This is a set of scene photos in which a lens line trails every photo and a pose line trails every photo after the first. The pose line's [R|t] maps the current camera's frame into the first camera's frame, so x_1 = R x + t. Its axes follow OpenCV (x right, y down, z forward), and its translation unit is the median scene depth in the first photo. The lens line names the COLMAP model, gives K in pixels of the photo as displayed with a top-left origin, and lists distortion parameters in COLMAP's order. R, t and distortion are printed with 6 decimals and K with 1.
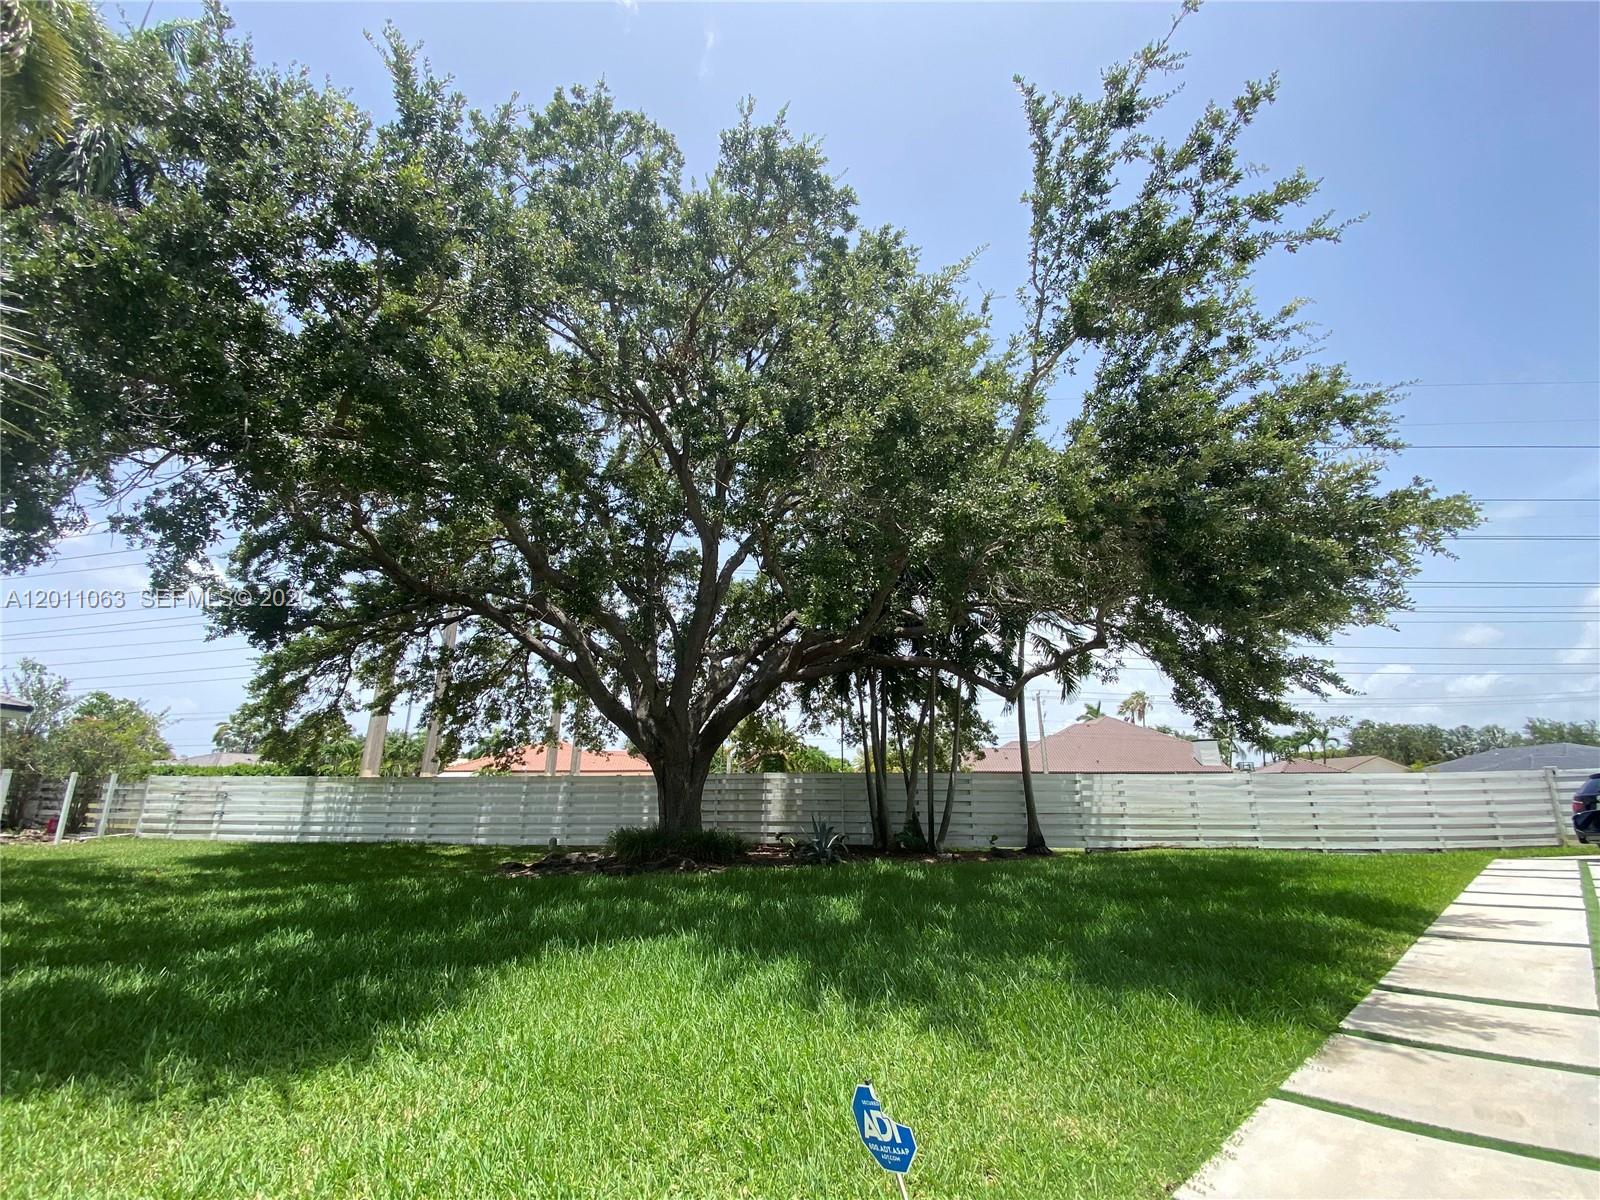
lens RADIAL K [[667.5, 0, 793.8], [0, 667.5, 591.6], [0, 0, 1]] dist [0.019309, -0.021544]
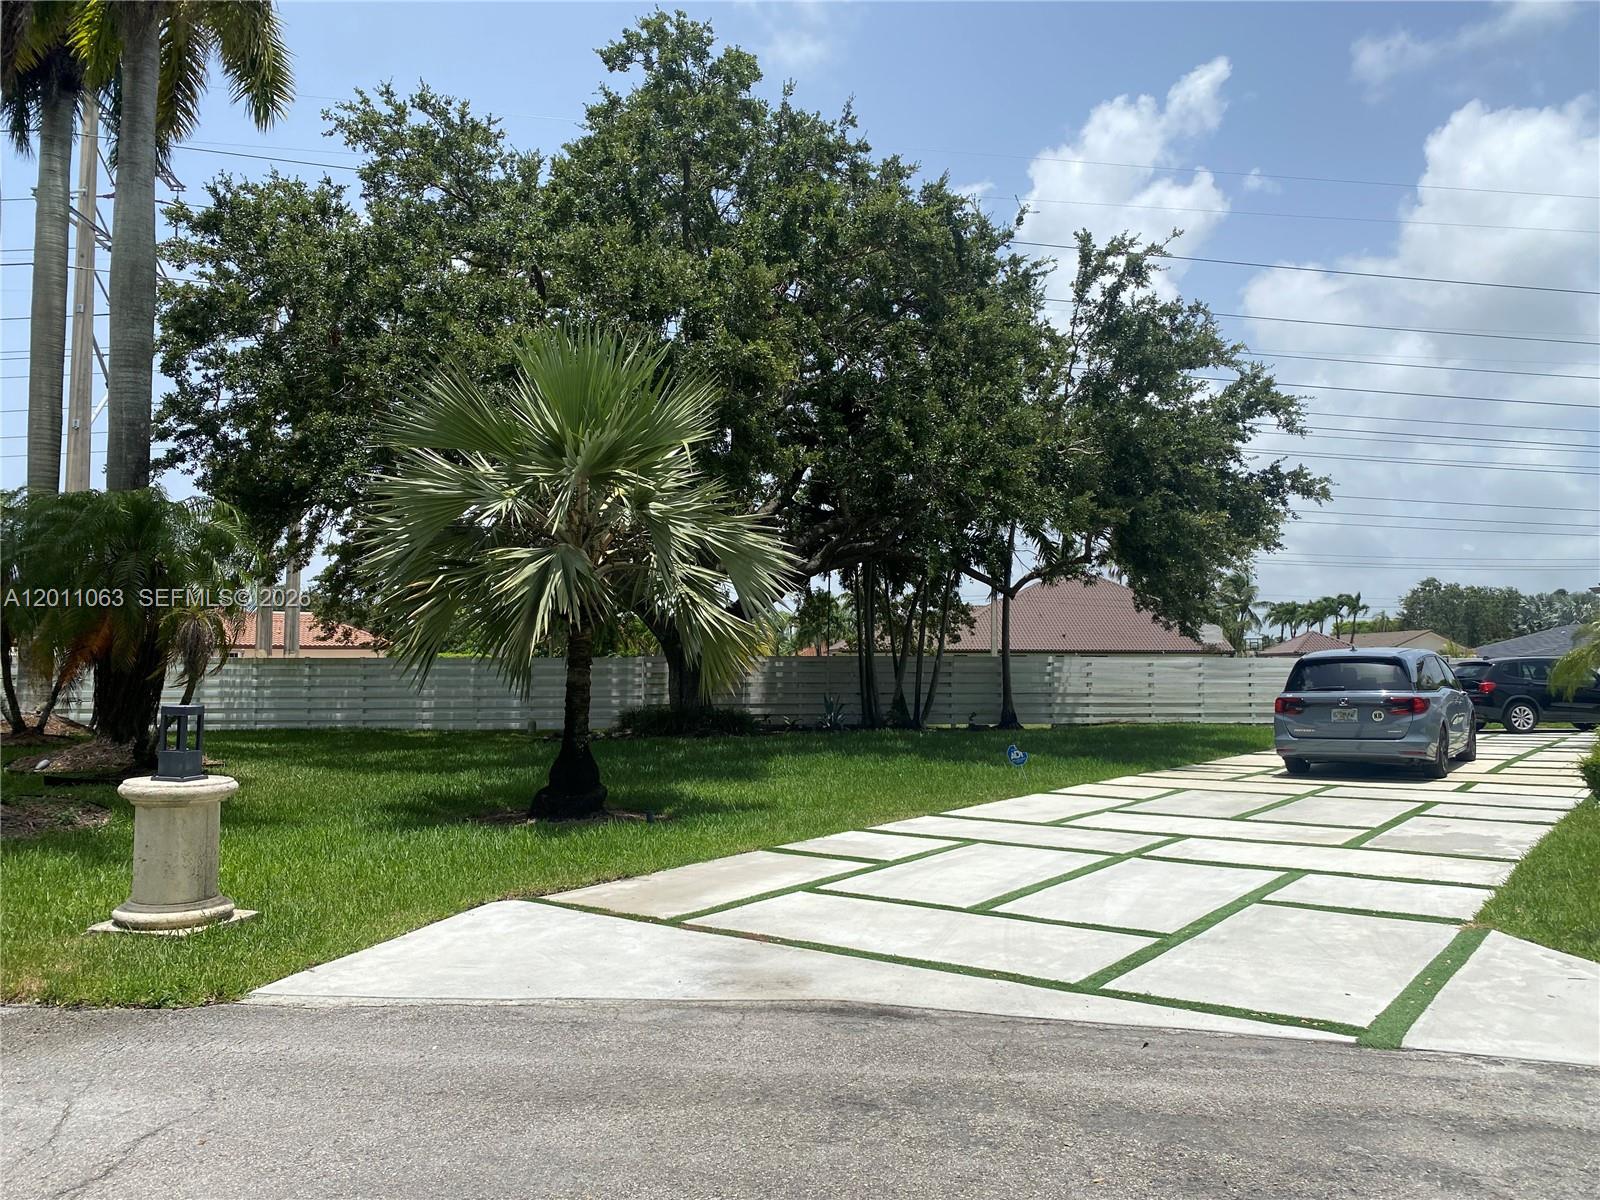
lens RADIAL K [[1210.7, 0, 800.0], [0, 1210.7, 600.0], [0, 0, 1]] dist [0.004887, -0.001414]
pose [[0.979397, 0.011587, 0.201610, -0.345948], [-0.056217, 0.974532, 0.217086, -0.204377], [-0.193960, -0.223947, 0.955106, -0.713509]]
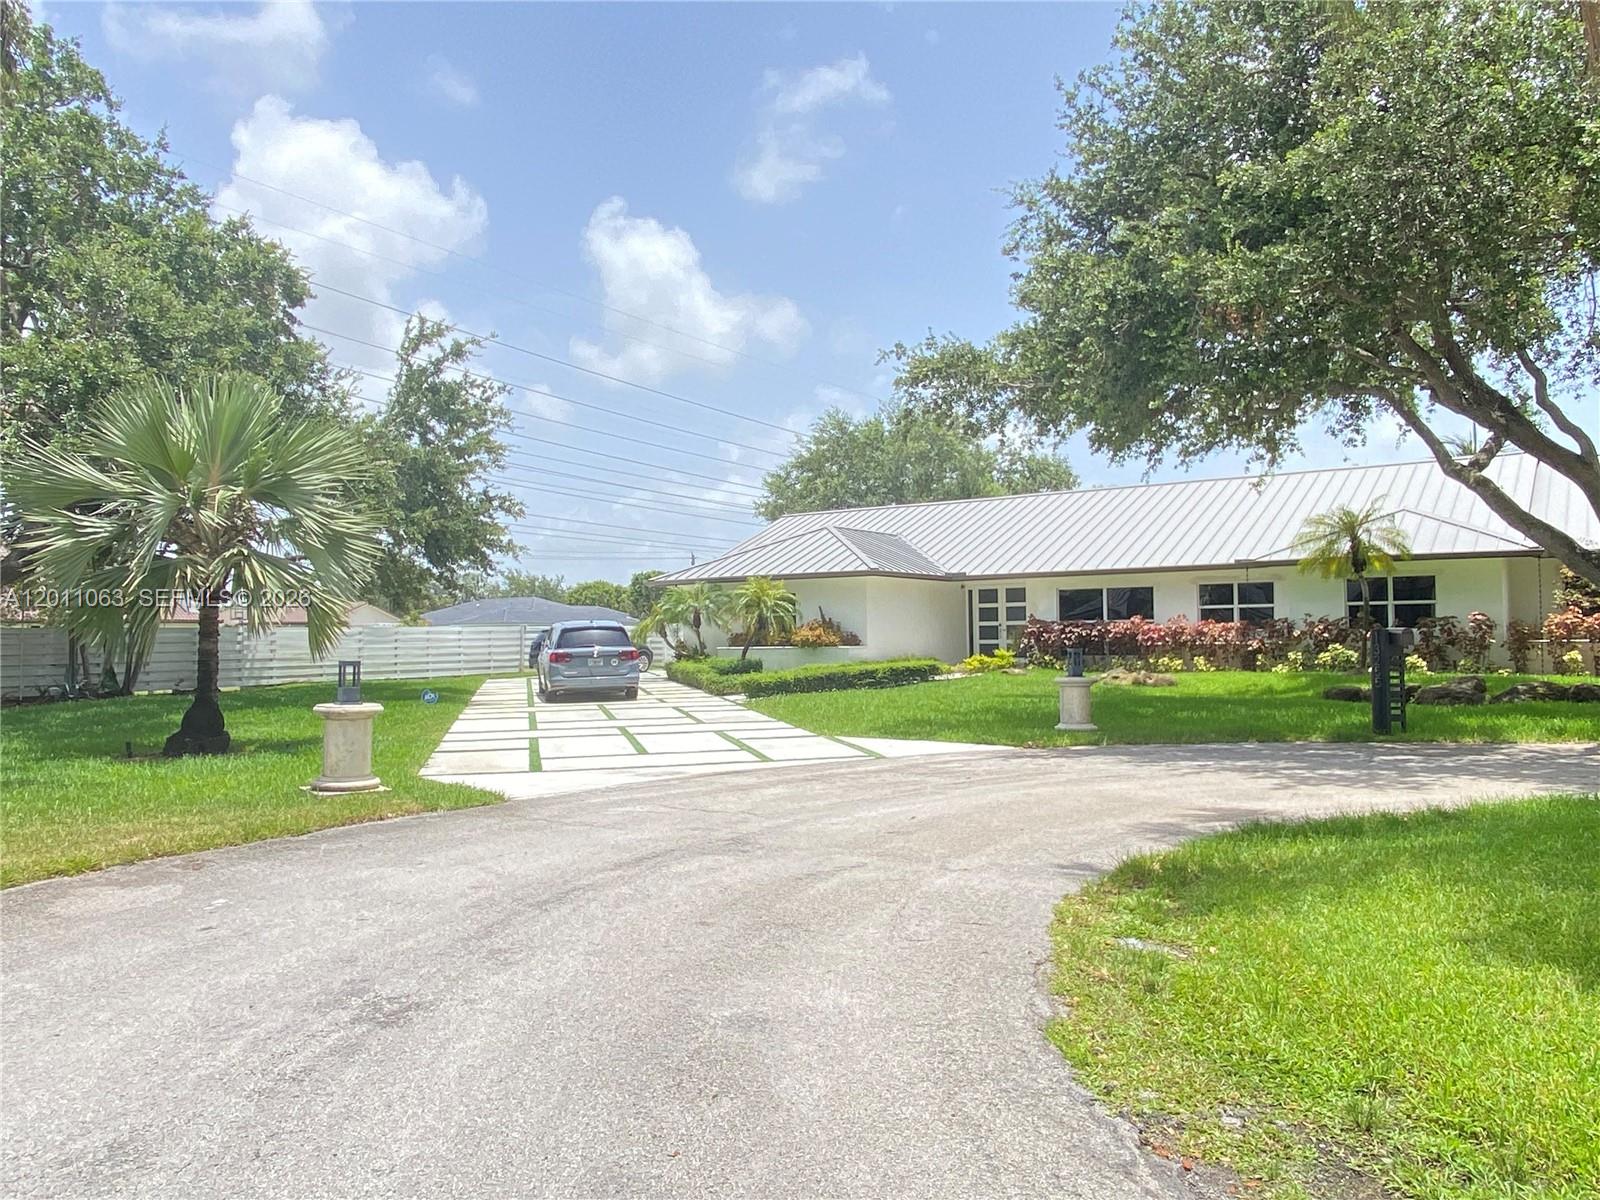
lens RADIAL K [[1172.9, 0, 770.3], [0, 1172.9, 604.9], [0, 0, 1]] dist [0.089013, -0.149799]
pose [[0.496282, 0.014322, 0.868043, -0.958152], [-0.230201, 0.966244, 0.115669, -0.230550], [-0.837085, -0.257229, 0.482826, -0.804956]]
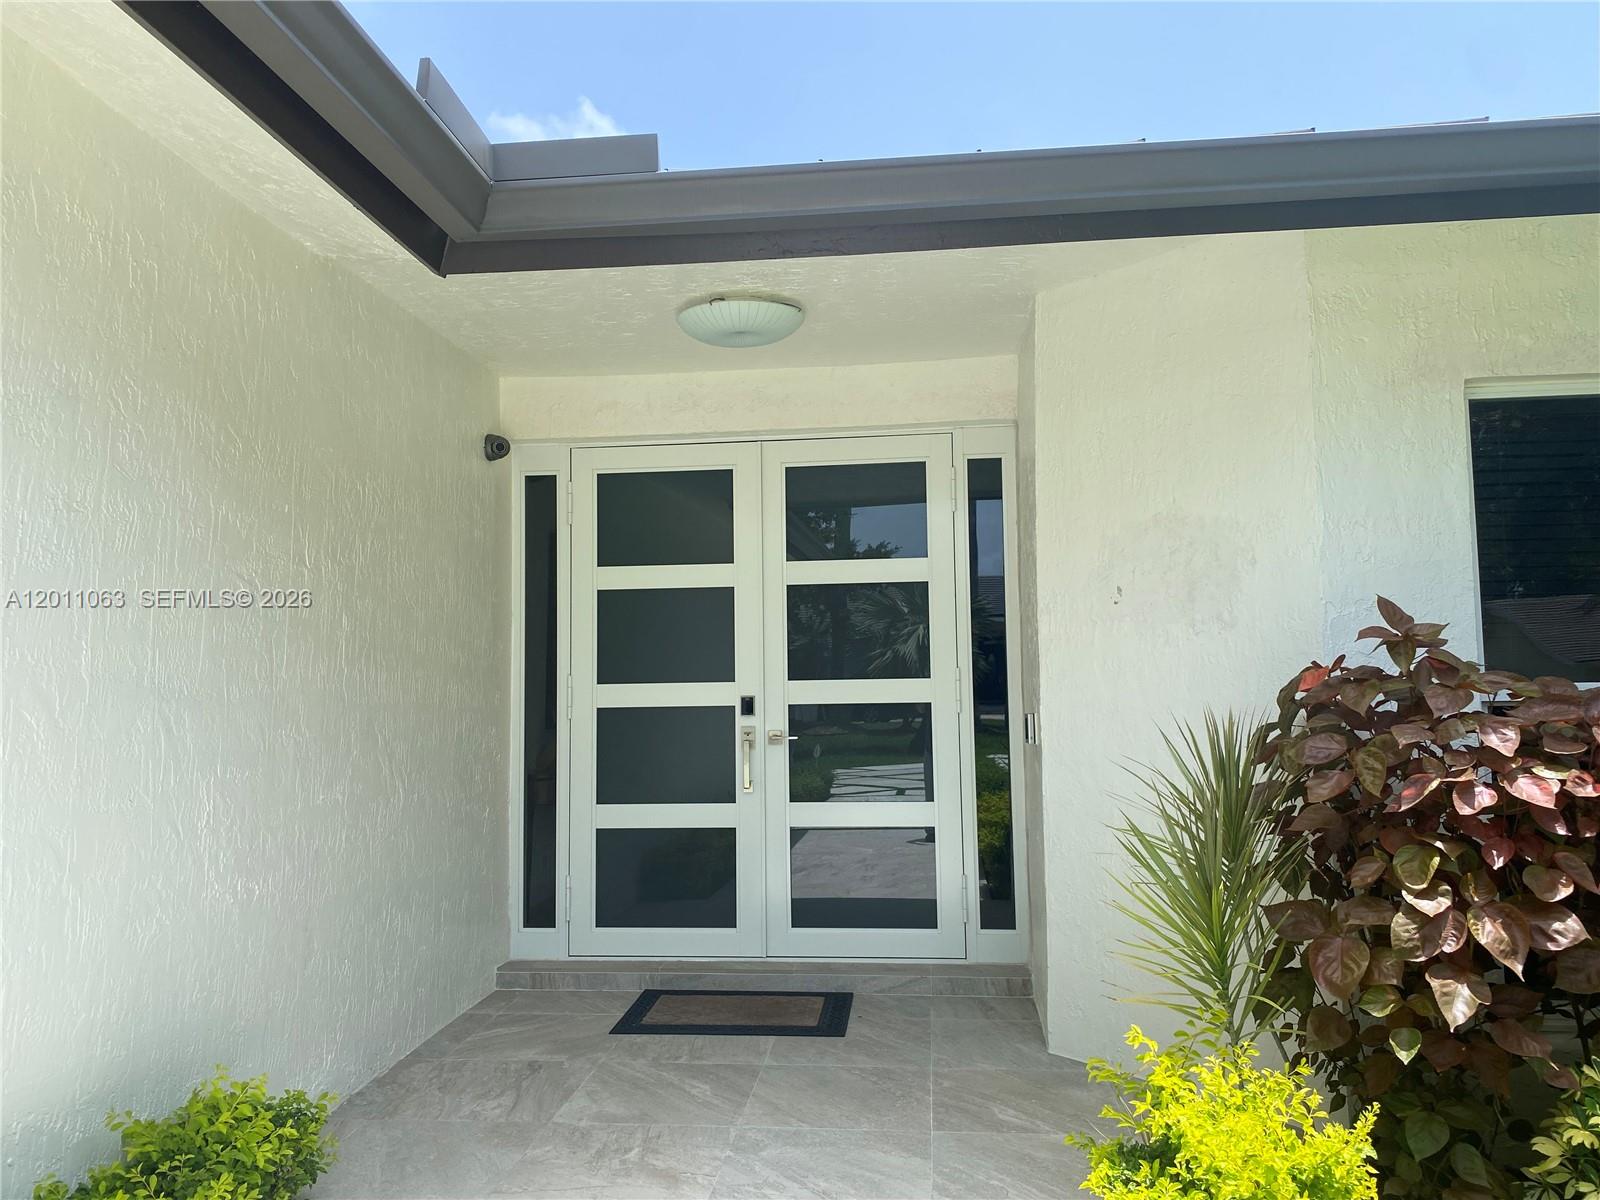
lens RADIAL K [[1210.7, 0, 800.0], [0, 1210.7, 600.0], [0, 0, 1]] dist [0.004887, -0.001414]
pose [[-0.020423, 0.082383, 0.996391, 0.914285], [-0.267733, 0.959750, -0.084842, -0.032391], [-0.963277, -0.268500, 0.002456, -0.083348]]
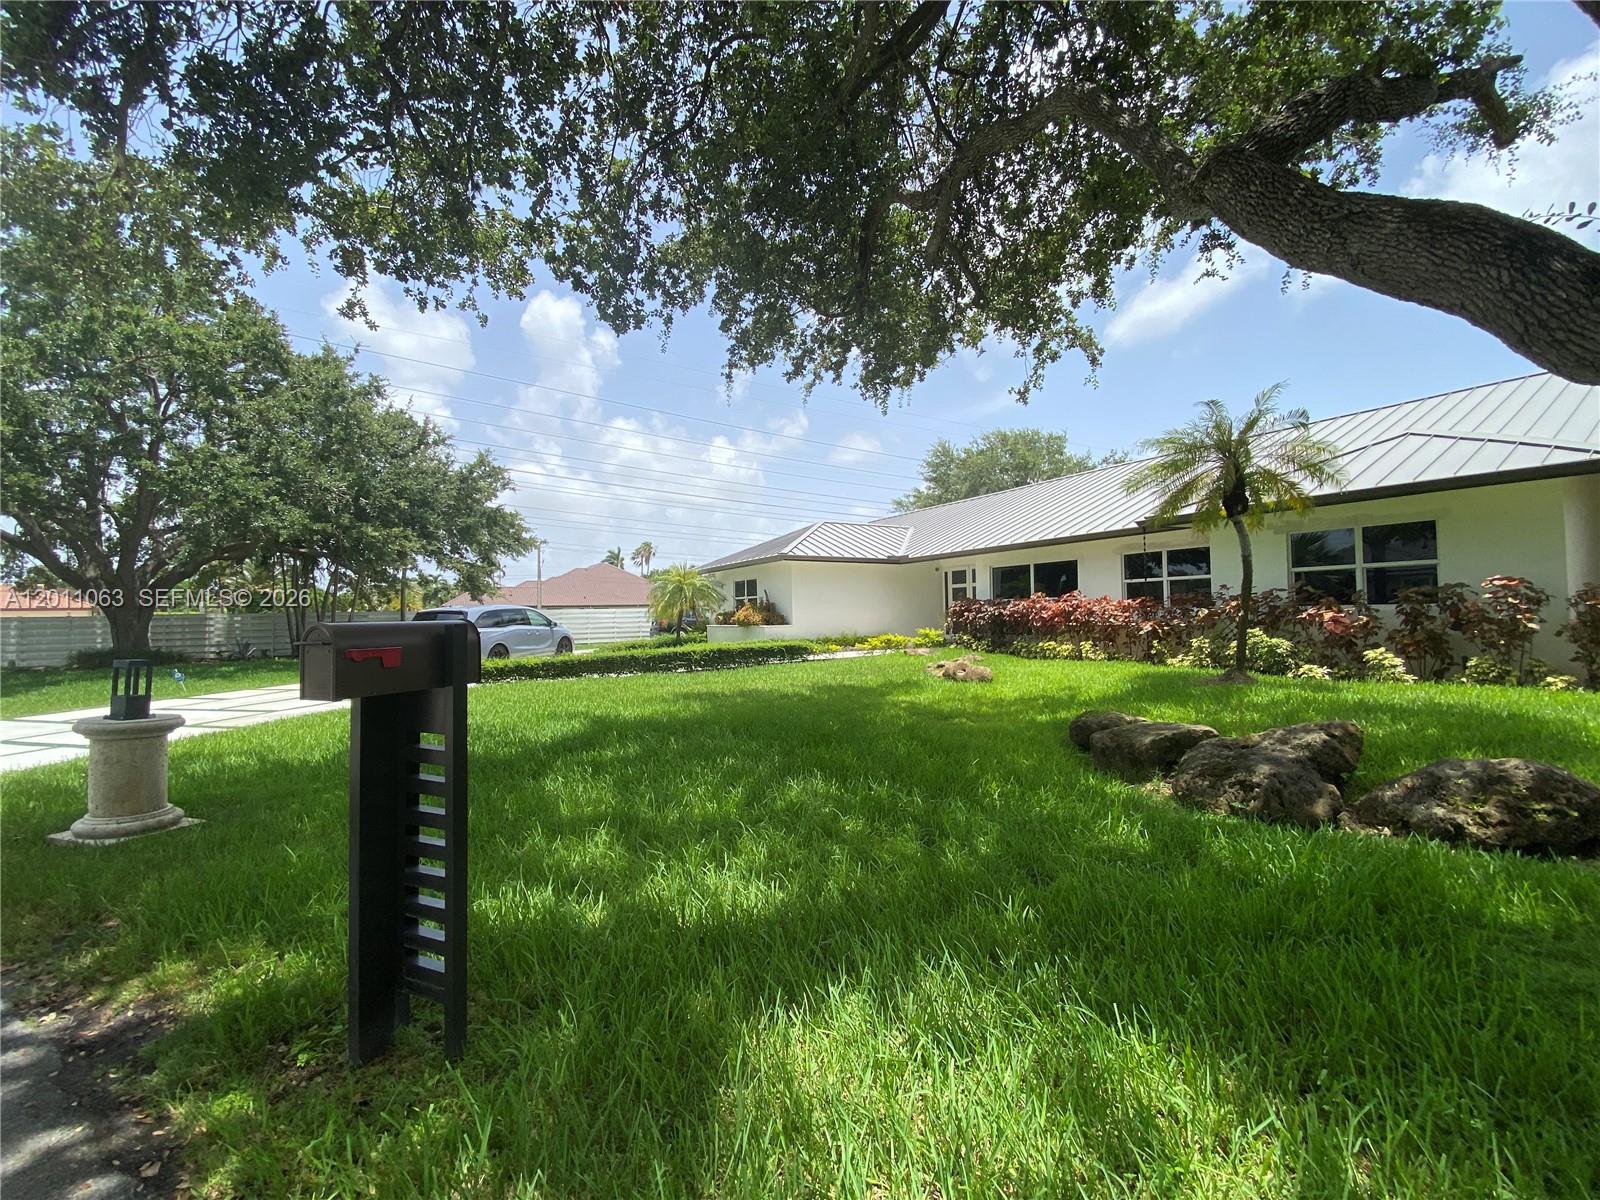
lens RADIAL K [[647.2, 0, 785.1], [0, 647.2, 599.3], [0, 0, 1]] dist [0.019589, -0.020941]
pose [[0.815098, -0.003445, 0.579312, 0.184091], [-0.143344, 0.967688, 0.207442, -0.263425], [-0.561308, -0.252127, 0.788267, -0.923889]]
